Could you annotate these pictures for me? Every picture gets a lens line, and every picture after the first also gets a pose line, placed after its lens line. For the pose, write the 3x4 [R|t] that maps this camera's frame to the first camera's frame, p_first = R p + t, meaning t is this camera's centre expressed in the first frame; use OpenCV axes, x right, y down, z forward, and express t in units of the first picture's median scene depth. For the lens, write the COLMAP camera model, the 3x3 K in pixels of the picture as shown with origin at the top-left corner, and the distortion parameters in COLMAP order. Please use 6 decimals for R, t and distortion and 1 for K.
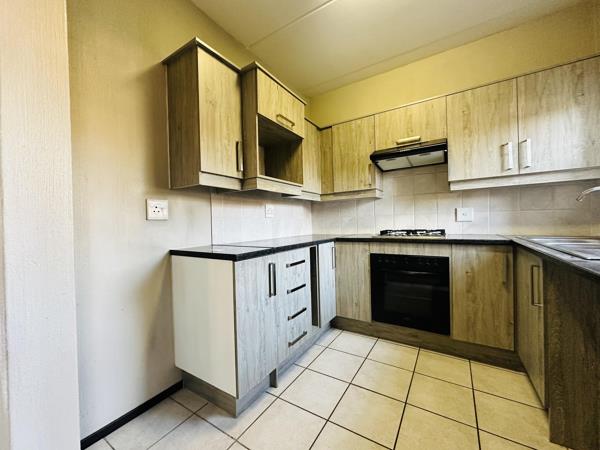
lens RADIAL K [[239.6, 0, 298.0], [0, 239.6, 225.1], [0, 0, 1]] dist [-0.002354, 0.000234]
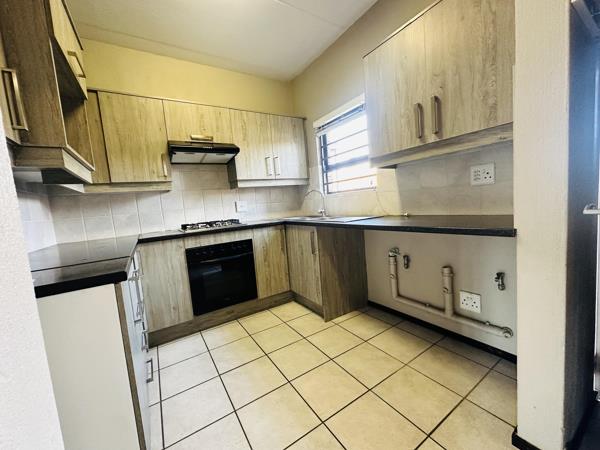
lens RADIAL K [[239.6, 0, 297.3], [0, 239.6, 224.6], [0, 0, 1]] dist [-0.002354, 0.000234]
pose [[0.427692, -0.091945, 0.899236, -0.355679], [0.082763, 0.994618, 0.062335, -0.001942], [-0.900128, 0.047763, 0.433000, 0.179569]]
